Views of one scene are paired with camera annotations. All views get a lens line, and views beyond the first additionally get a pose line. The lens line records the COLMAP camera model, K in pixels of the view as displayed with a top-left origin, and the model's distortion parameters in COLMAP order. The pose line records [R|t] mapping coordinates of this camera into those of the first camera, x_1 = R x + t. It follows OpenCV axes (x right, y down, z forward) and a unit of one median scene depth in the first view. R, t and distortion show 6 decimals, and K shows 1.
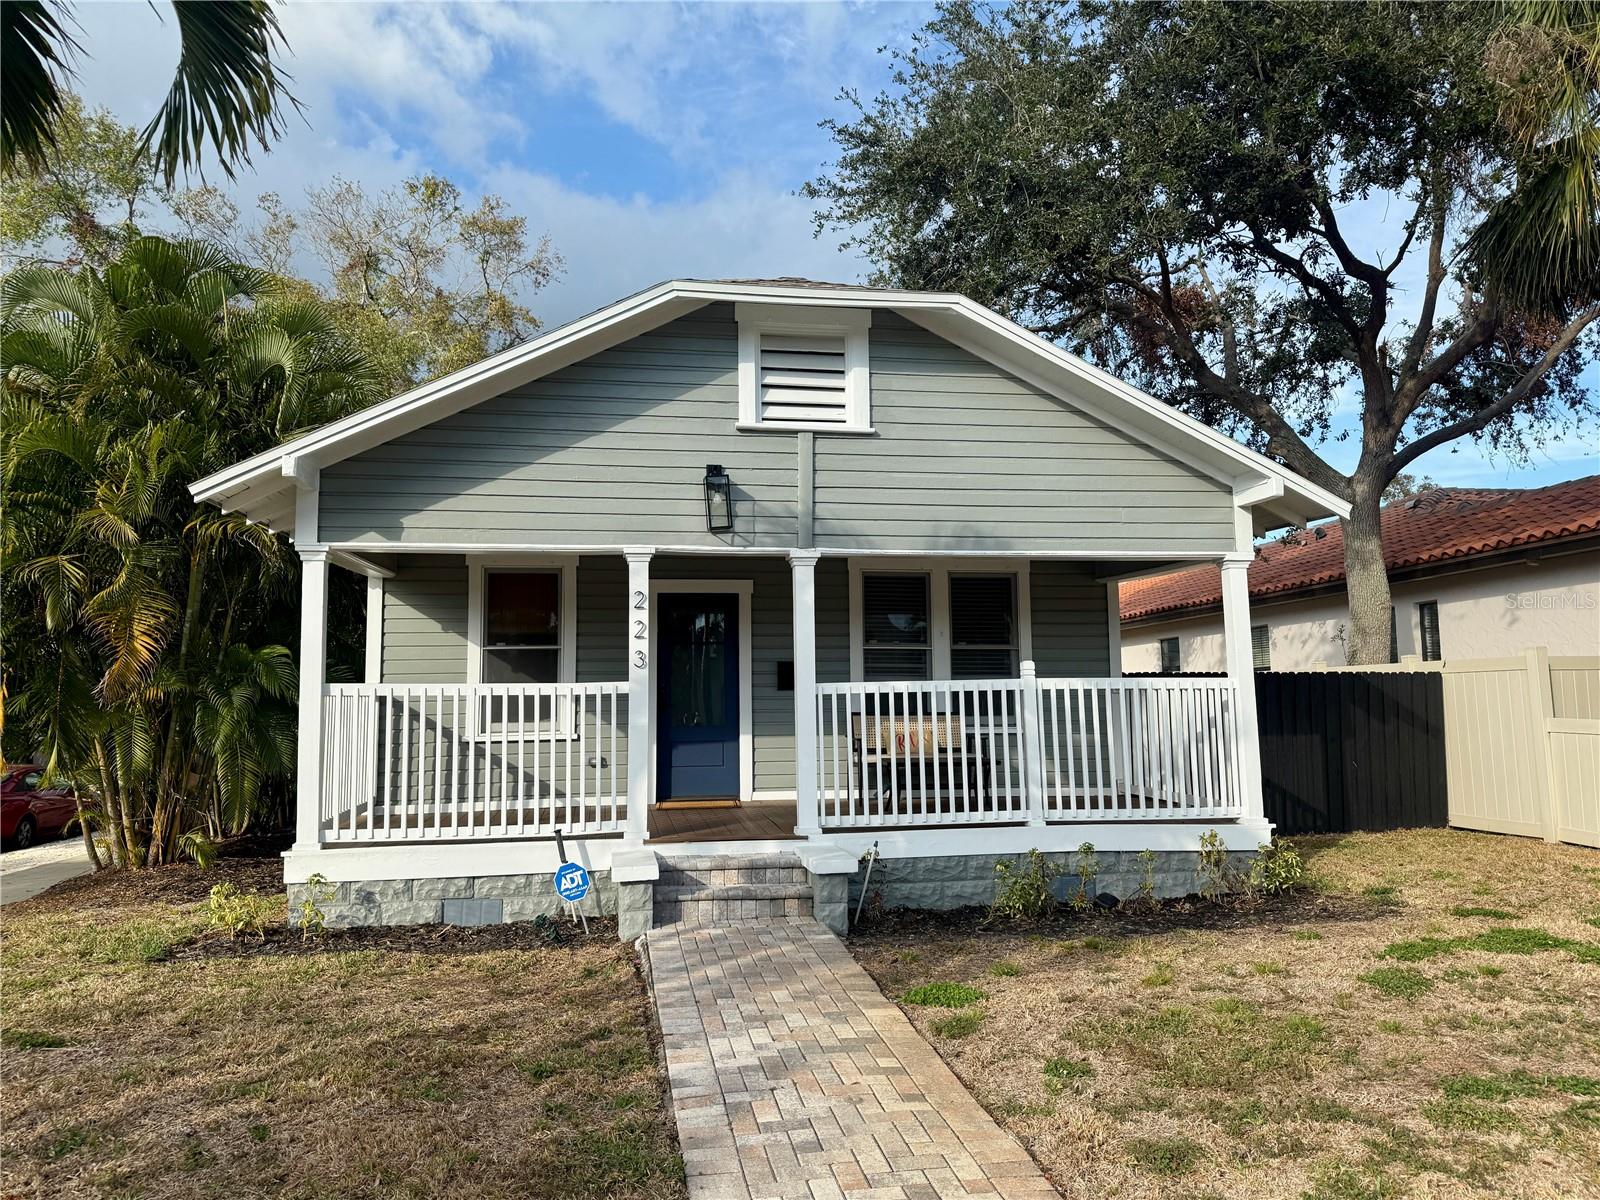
lens RADIAL K [[1127.2, 0, 800.0], [0, 1127.2, 600.0], [0, 0, 1]] dist [0.084520, -0.121282]
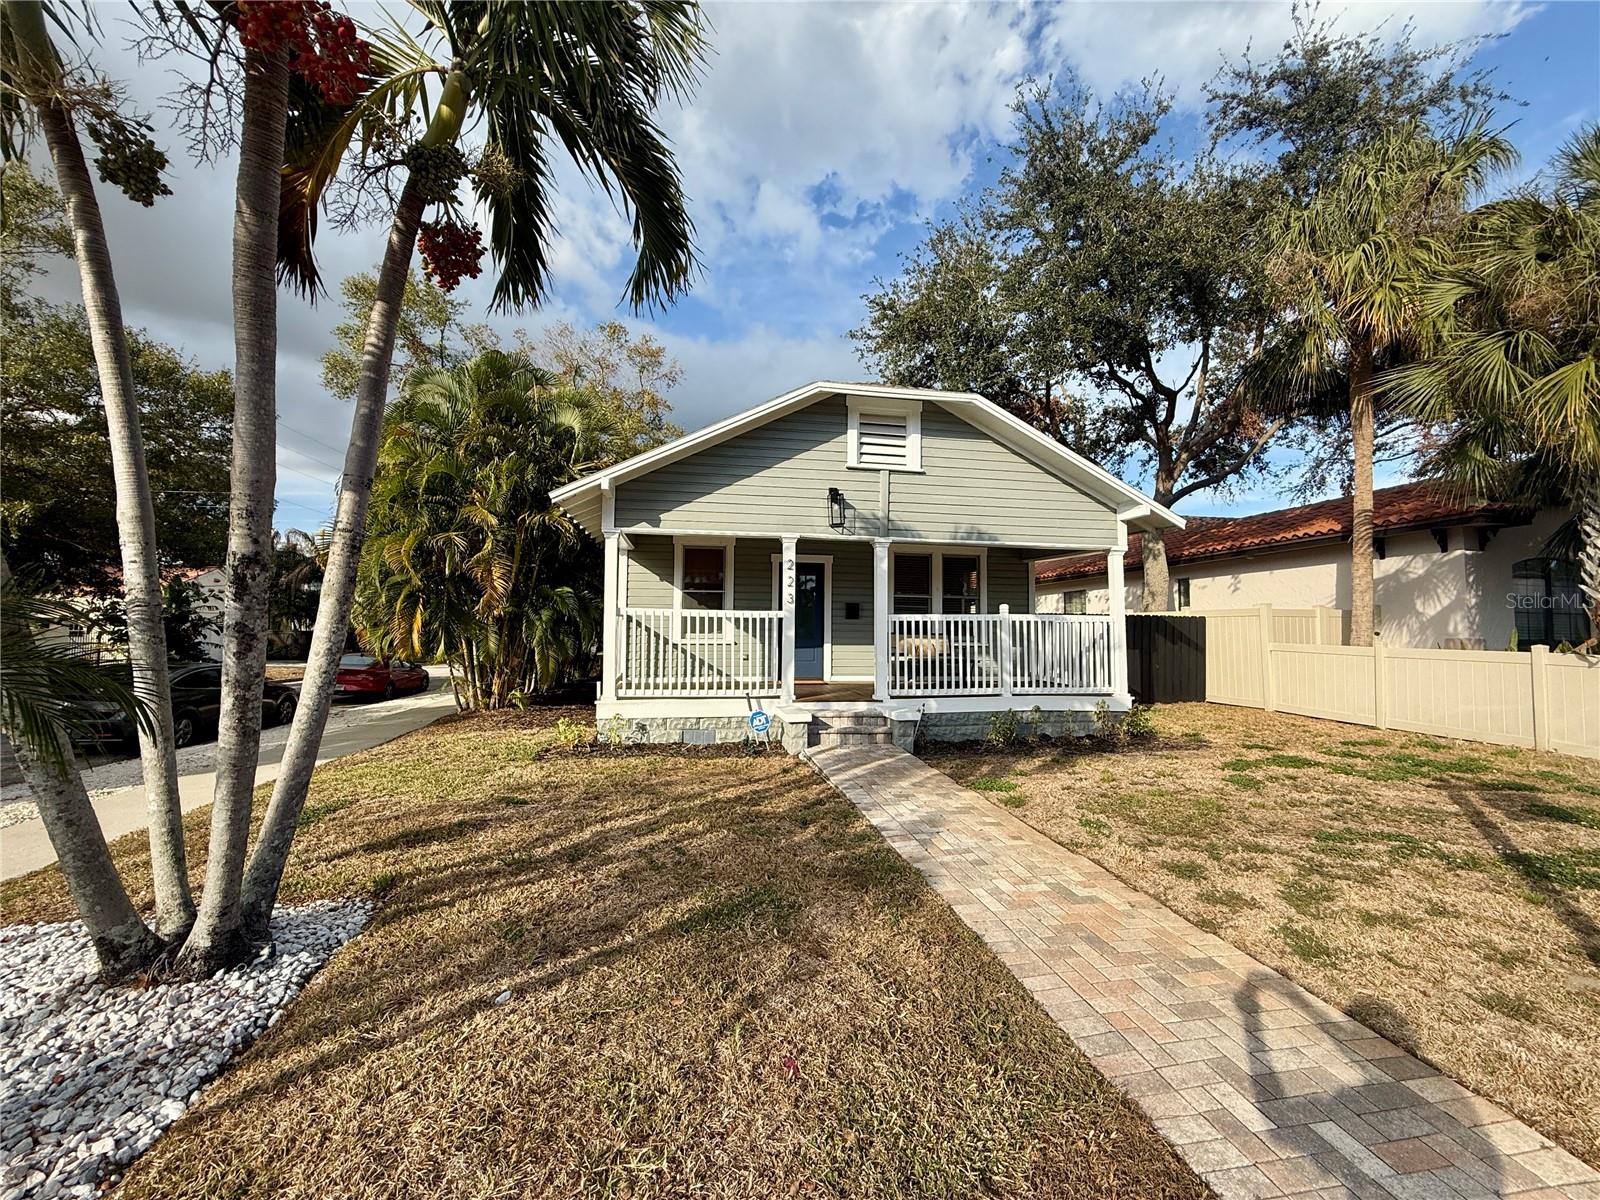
lens RADIAL K [[640.4, 0, 793.0], [0, 640.4, 599.5], [0, 0, 1]] dist [0.000024, -0.000018]
pose [[0.999567, 0.021842, 0.019725, -0.144027], [-0.022651, 0.998871, 0.041766, 0.011517], [-0.018790, -0.042195, 0.998933, 0.003105]]
